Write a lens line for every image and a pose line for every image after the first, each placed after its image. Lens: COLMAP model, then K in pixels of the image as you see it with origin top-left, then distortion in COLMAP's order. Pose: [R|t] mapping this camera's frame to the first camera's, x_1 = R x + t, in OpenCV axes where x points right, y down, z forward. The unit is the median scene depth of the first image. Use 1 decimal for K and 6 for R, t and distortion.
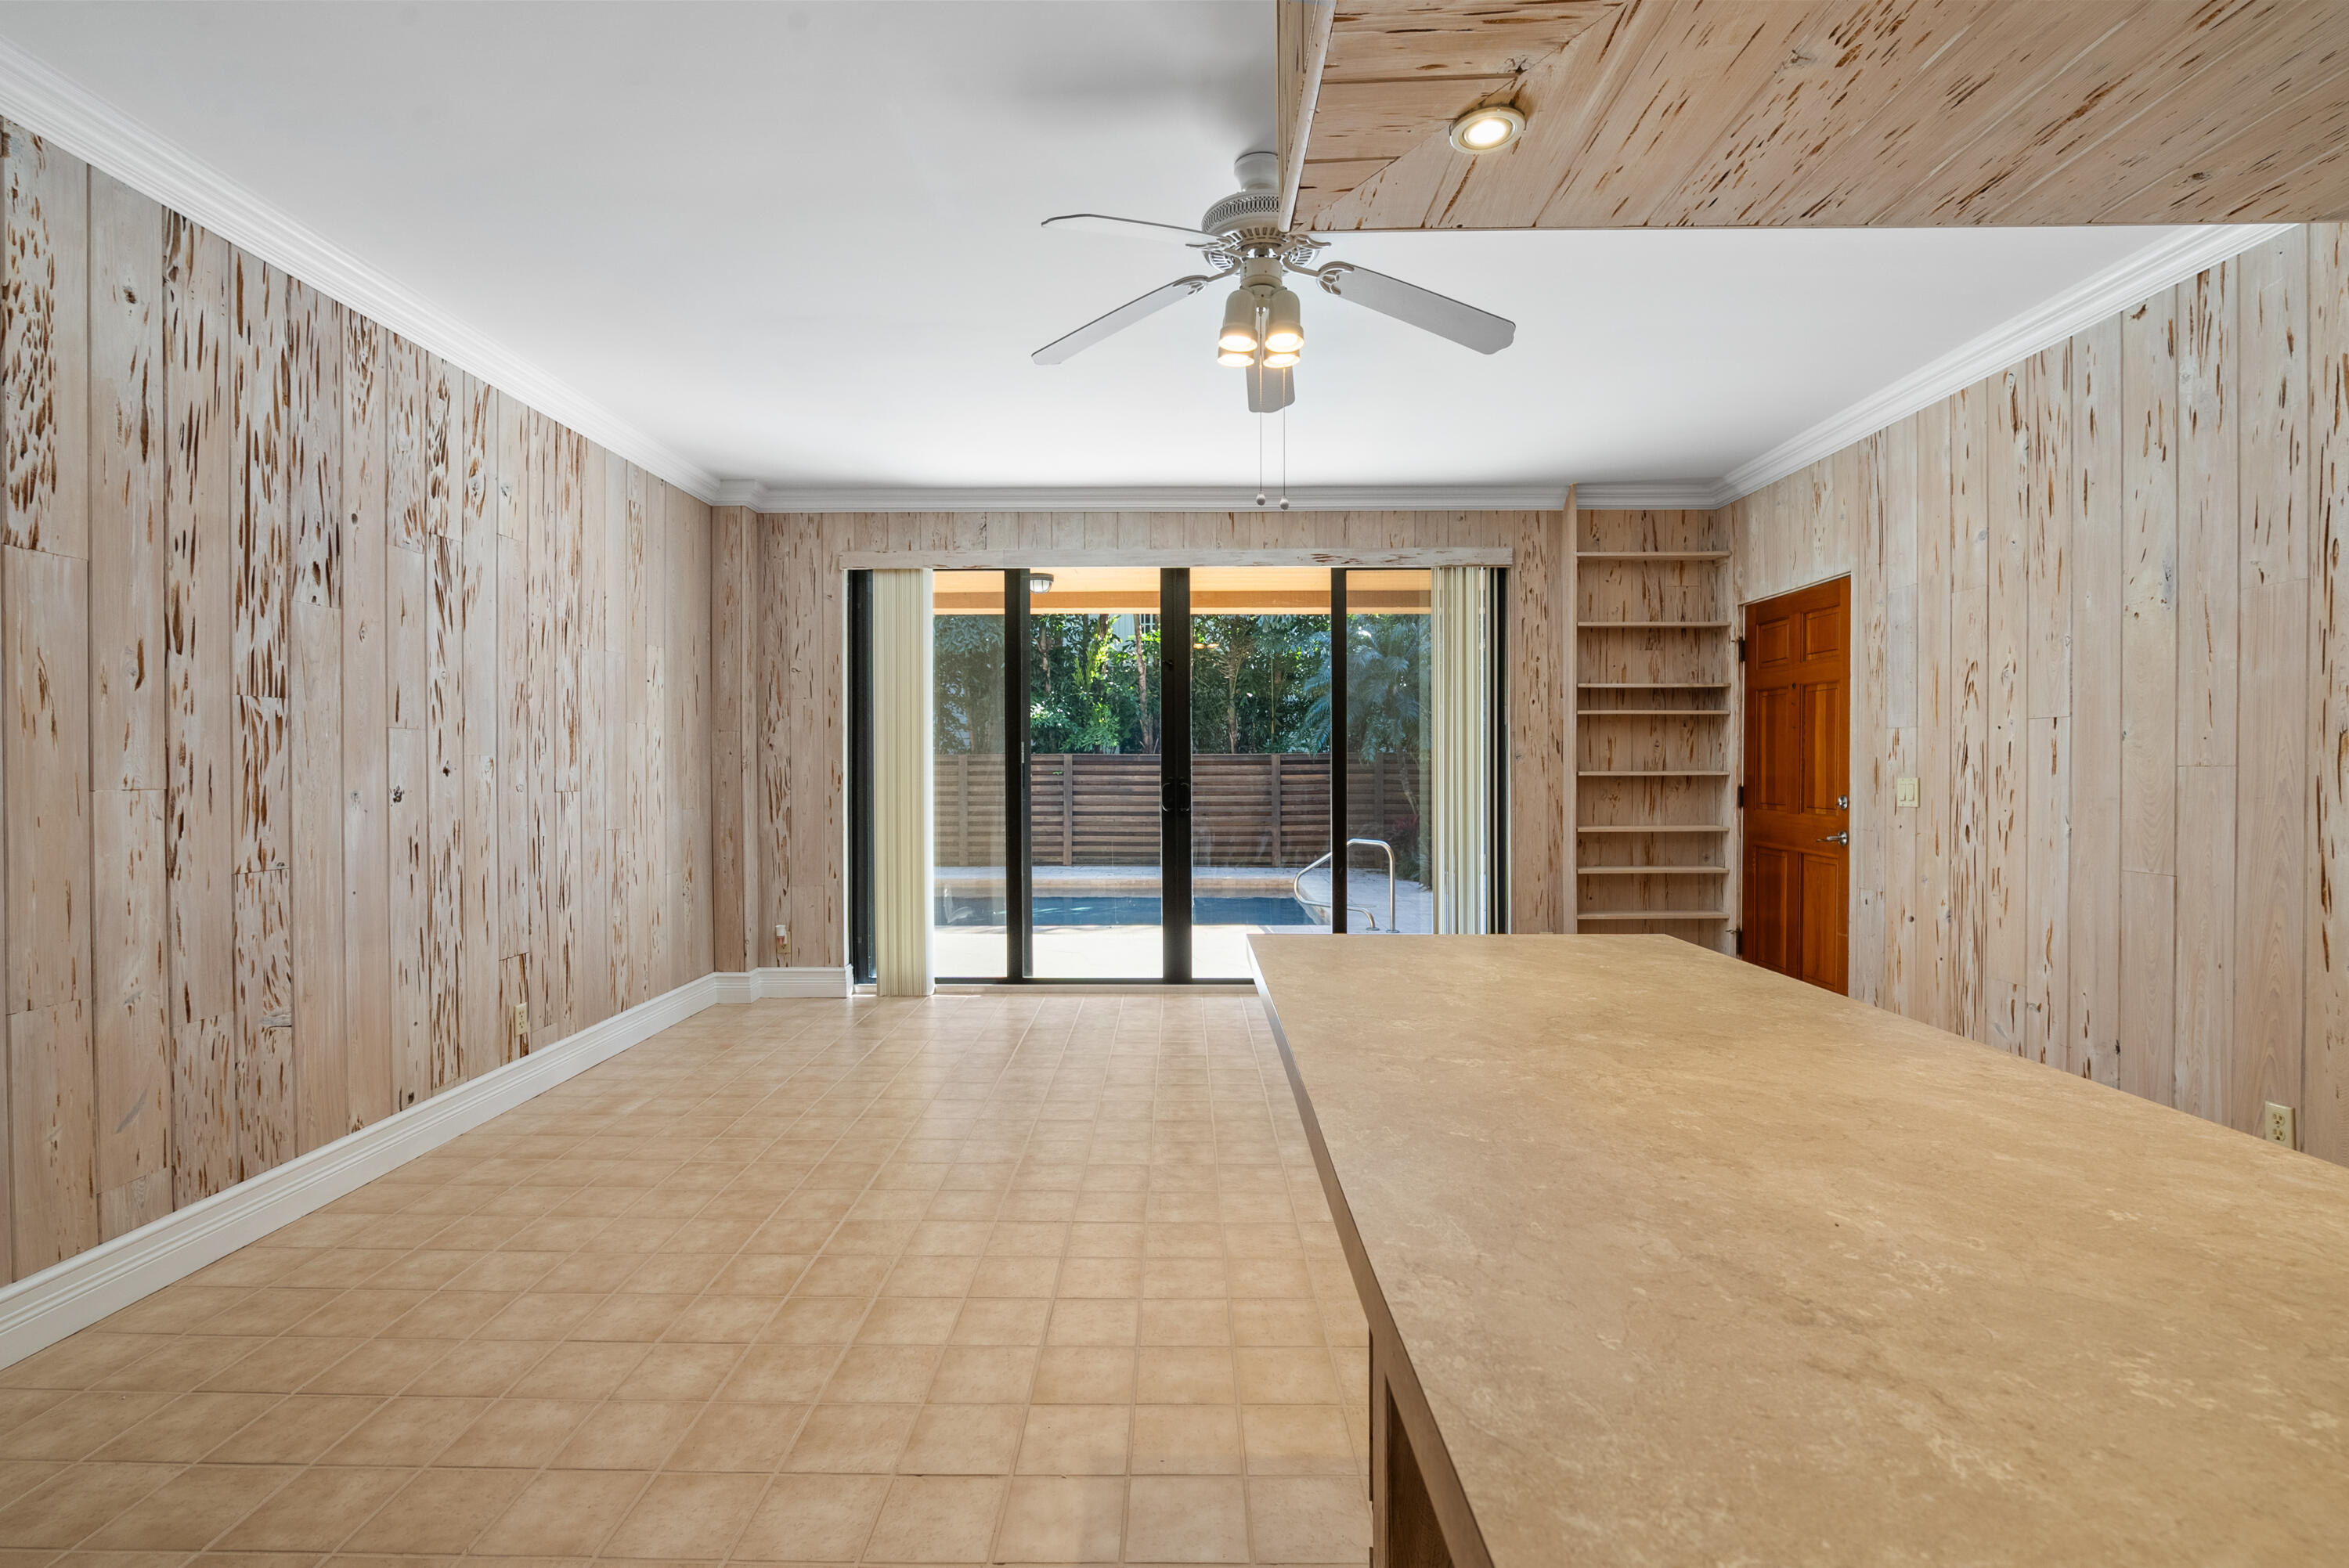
lens RADIAL K [[1073.6, 0, 1183.5], [0, 1073.6, 775.6], [0, 0, 1]] dist [-0.005450, 0.003082]
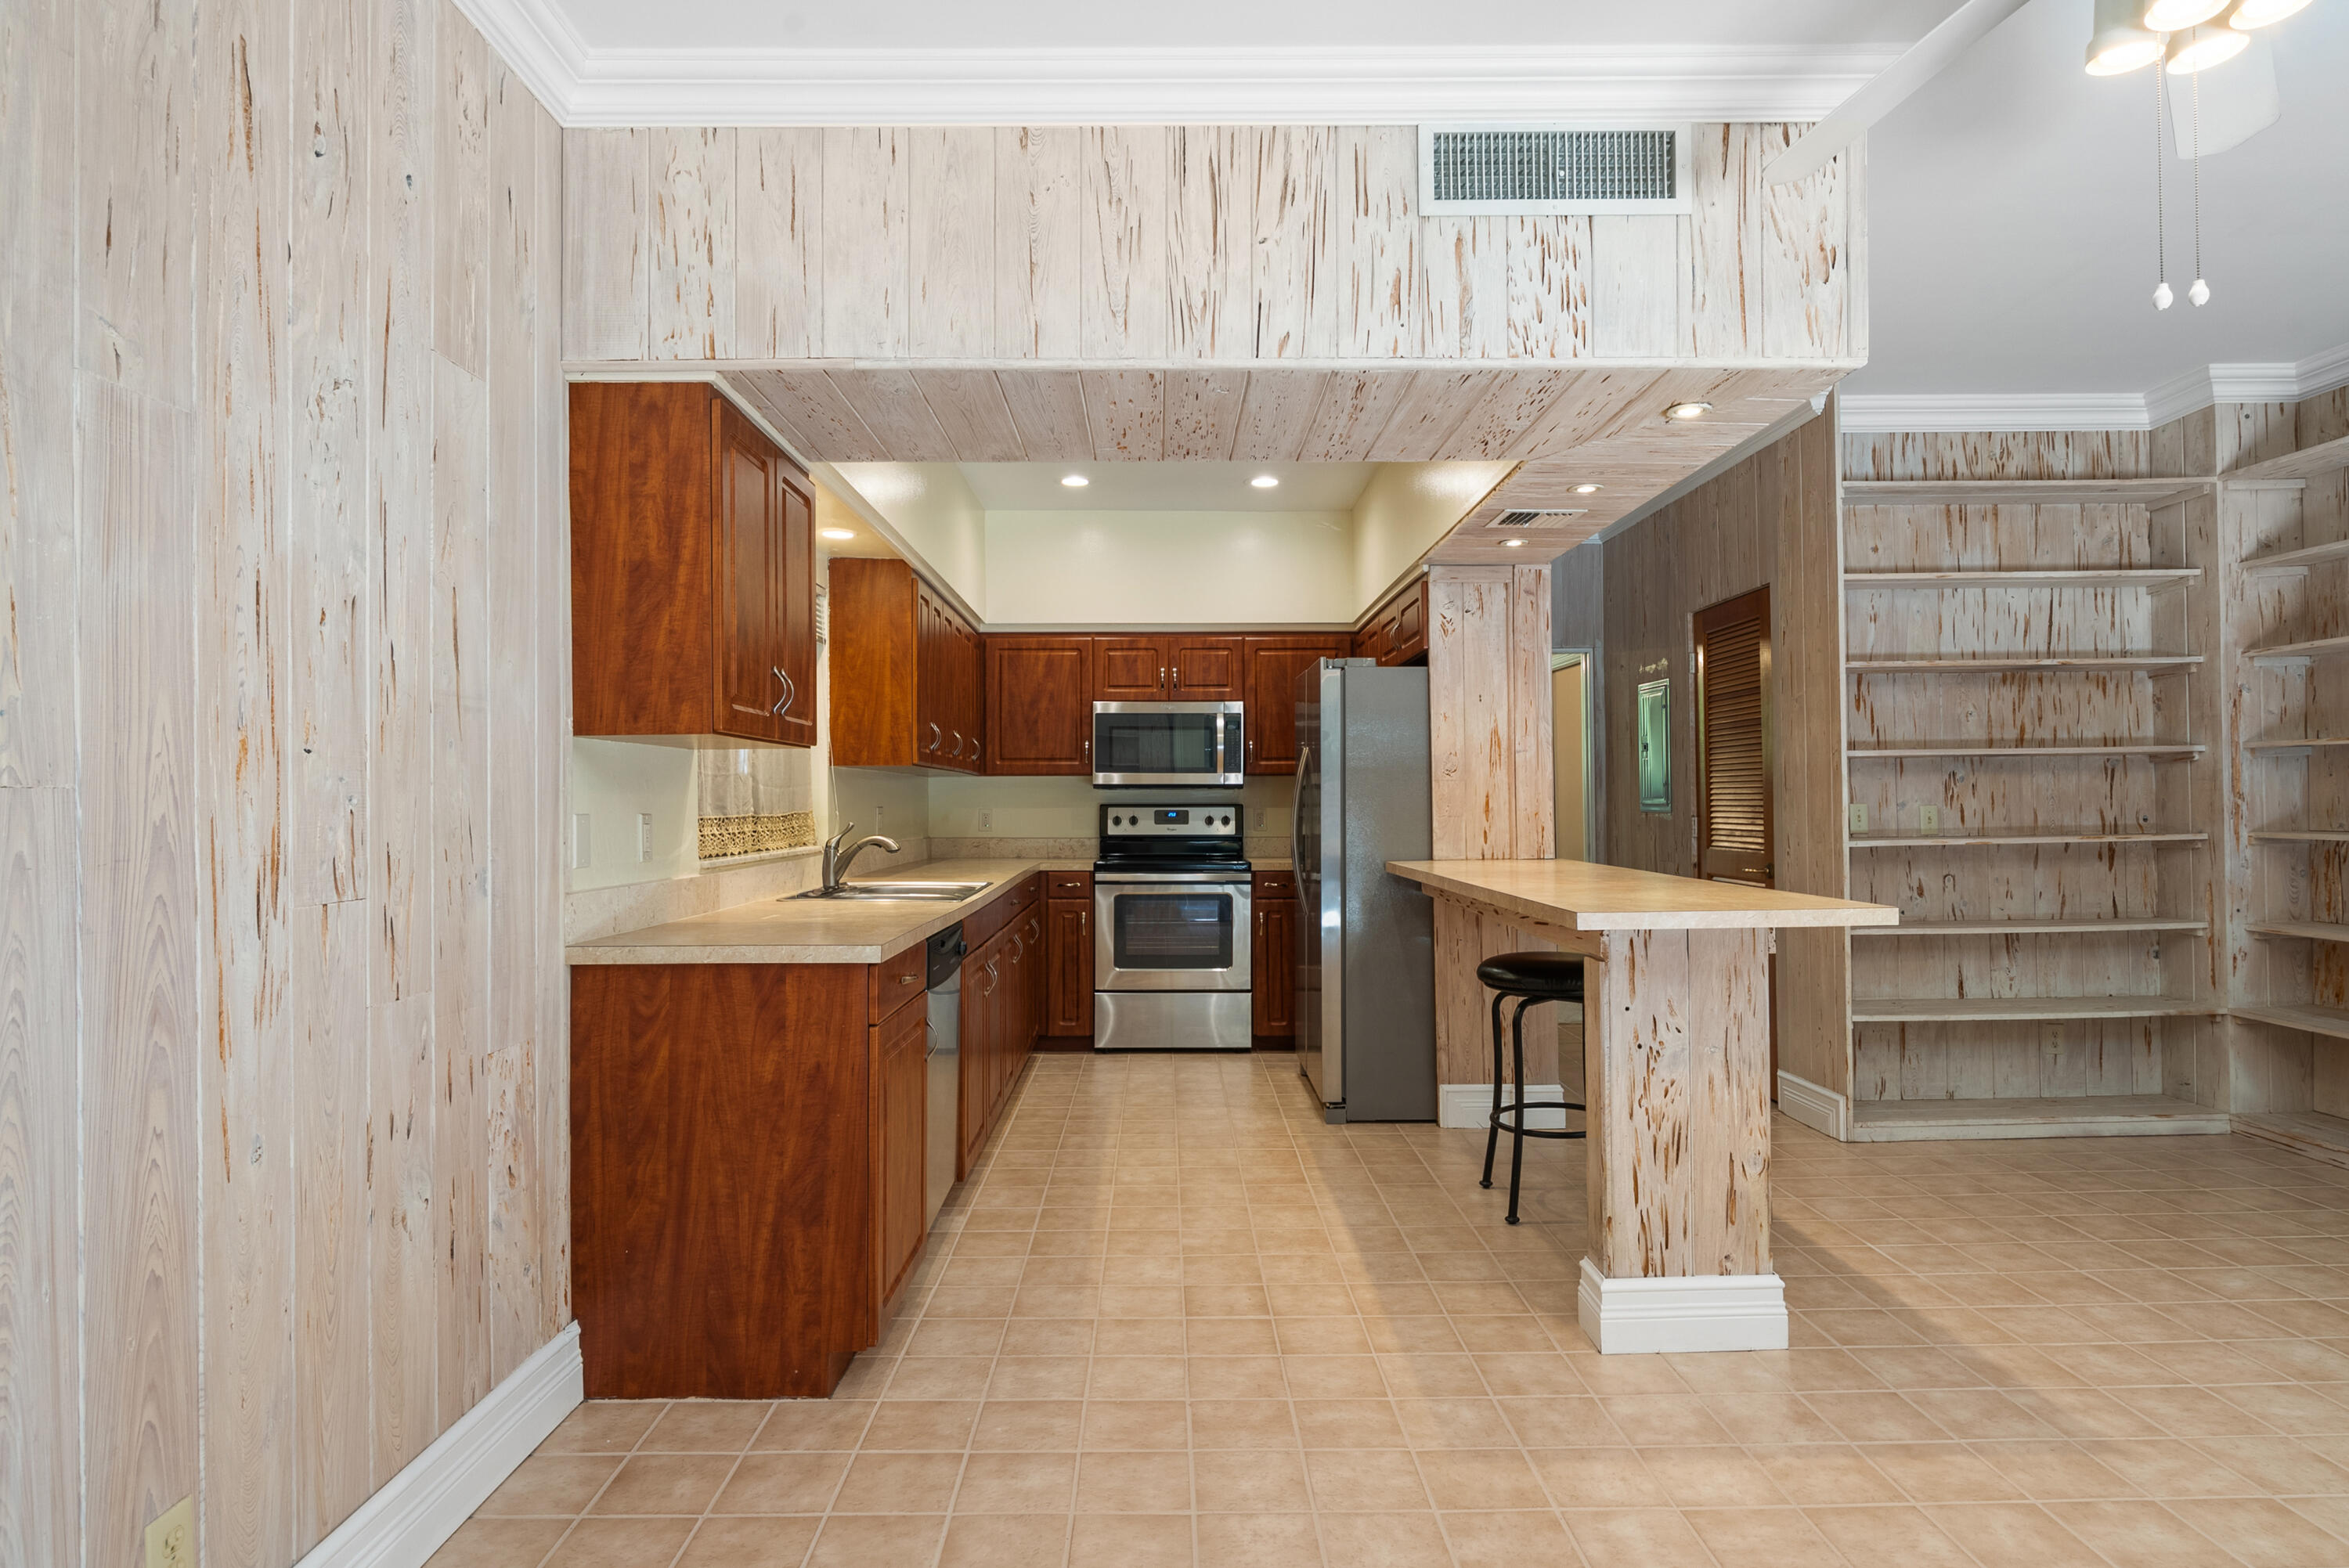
lens RADIAL K [[1283.5, 0, 1175.9], [0, 1283.5, 786.5], [0, 0, 1]] dist [0.001994, 0.003868]
pose [[-0.999849, 0.011508, -0.012999, 0.339615], [0.011566, 0.999924, -0.004377, -0.001274], [0.012947, -0.004526, -0.999906, 0.913347]]
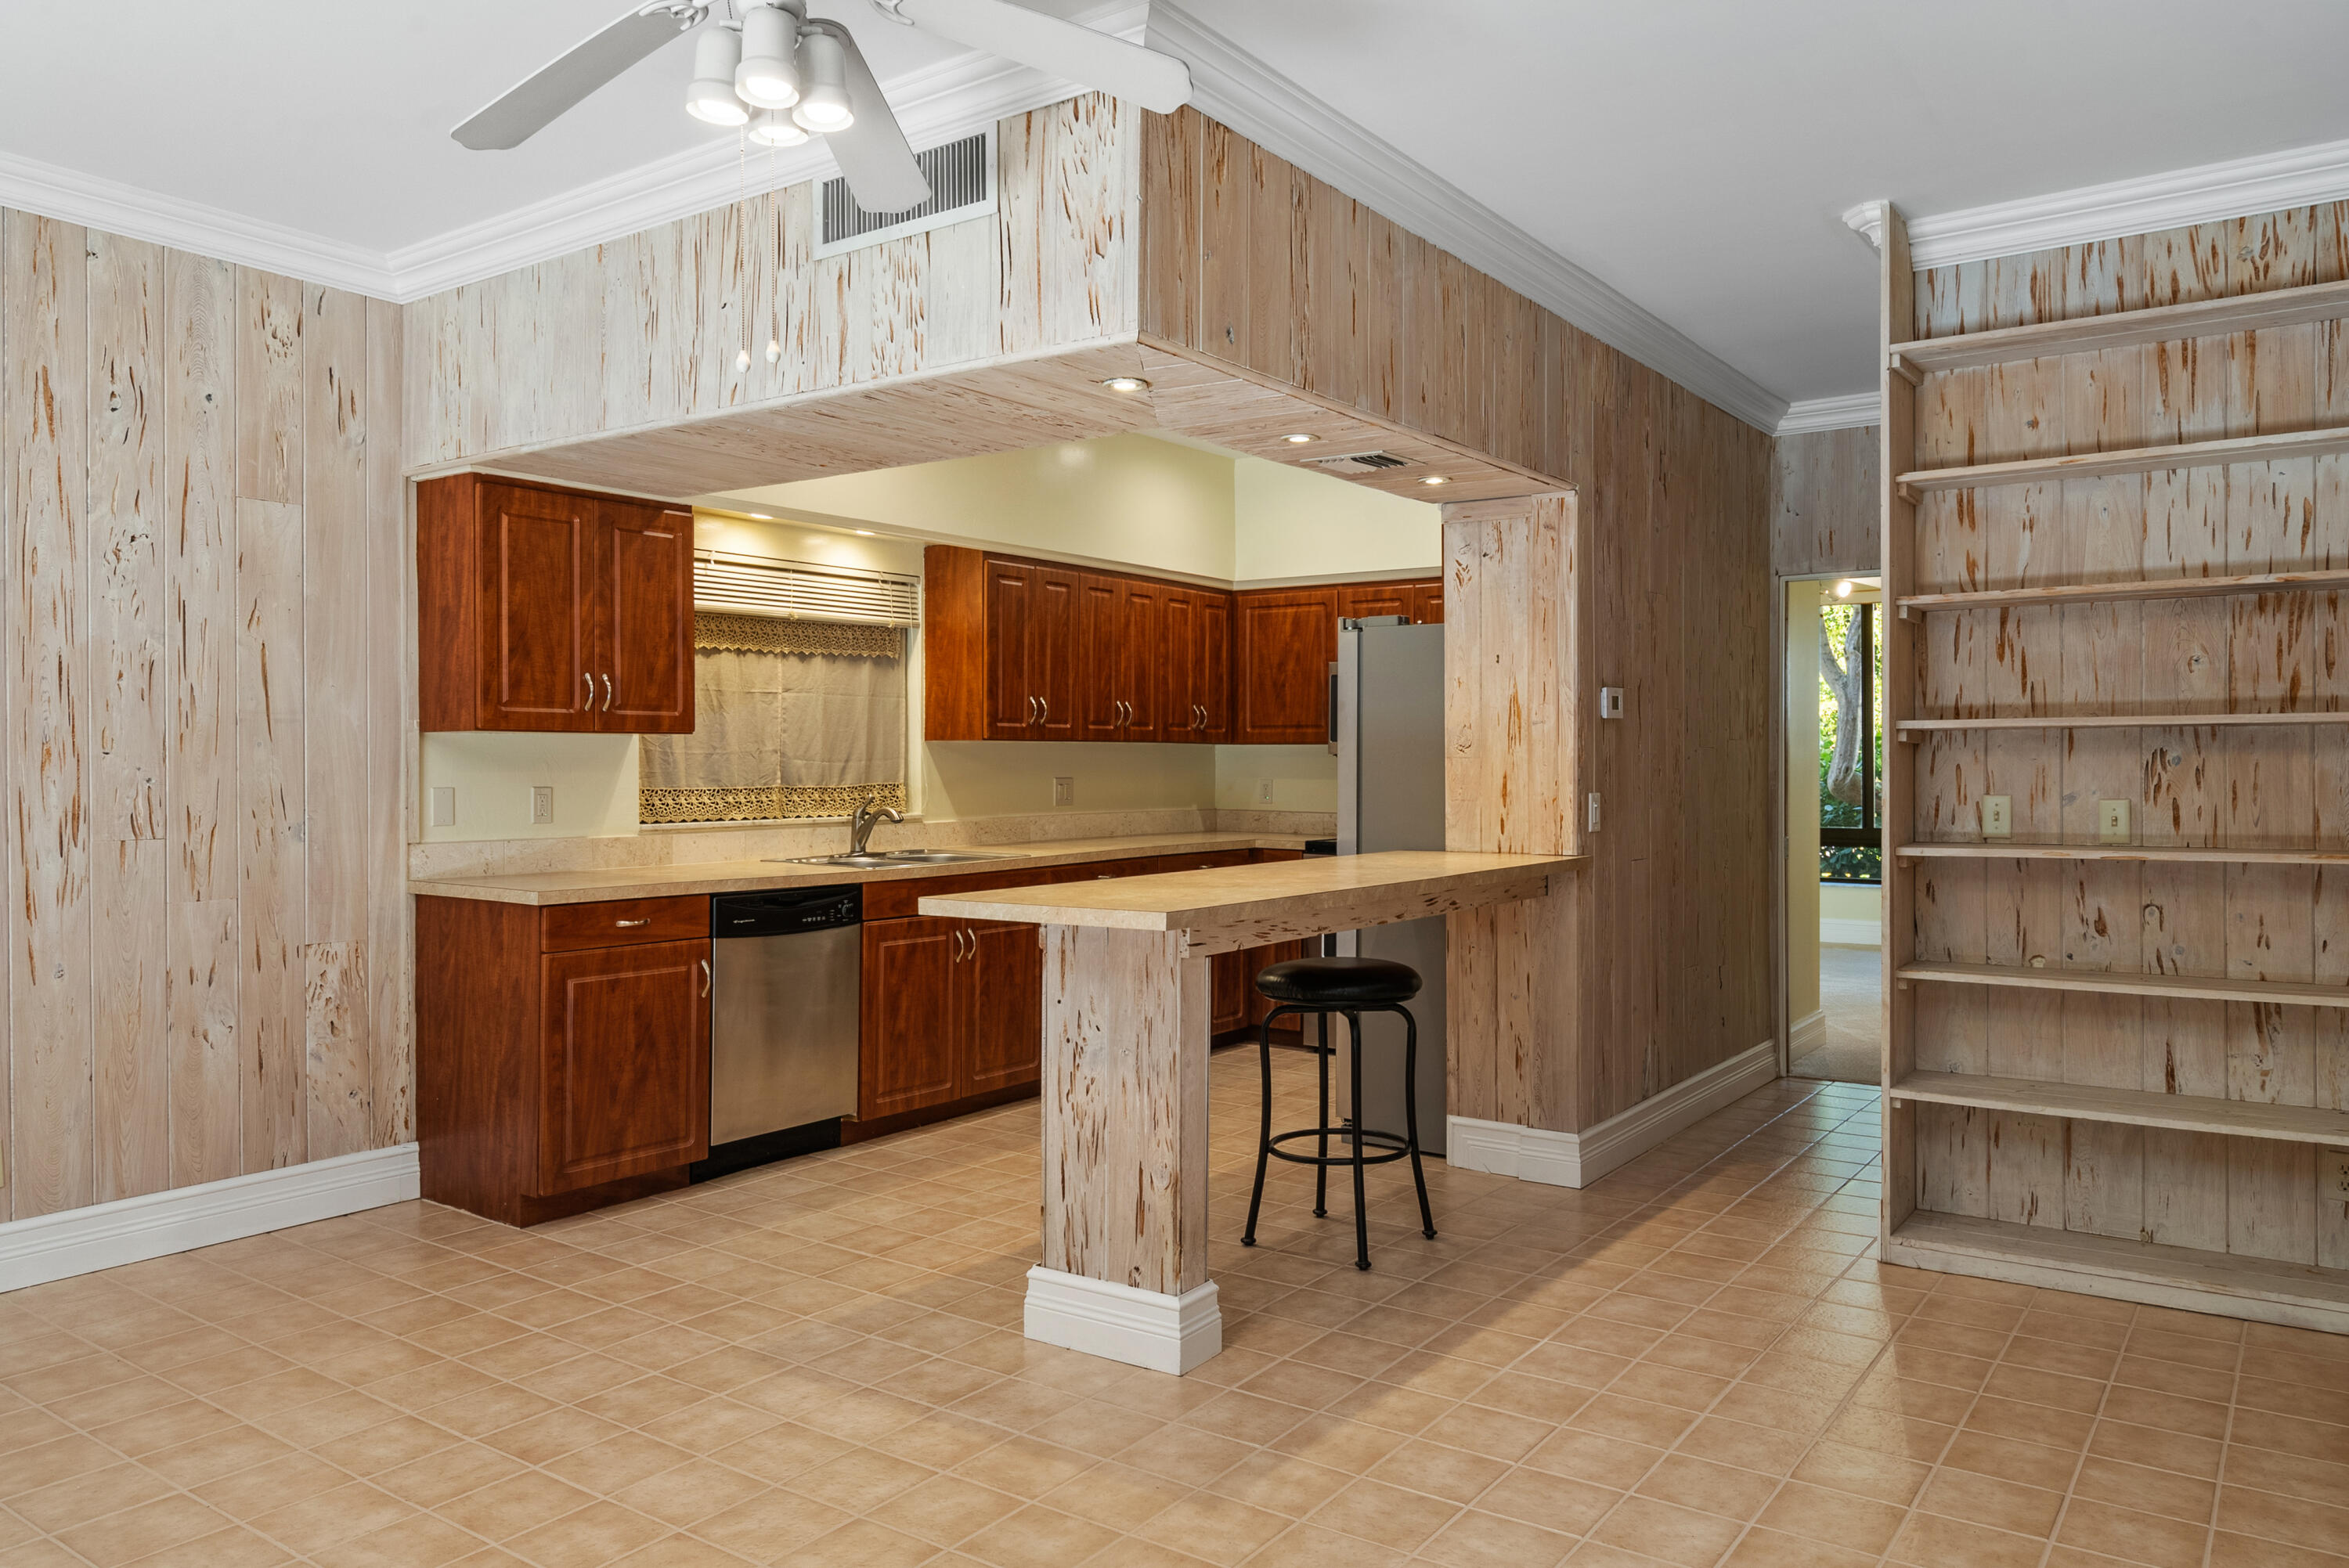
lens RADIAL K [[1628.4, 0, 1164.5], [0, 1628.4, 771.6], [0, 0, 1]] dist [0.011096, -0.005679]
pose [[-0.810928, 0.000132, 0.585147, -0.365844], [0.007743, 0.999915, 0.010505, -0.011672], [-0.585095, 0.013050, -0.810860, 0.897999]]
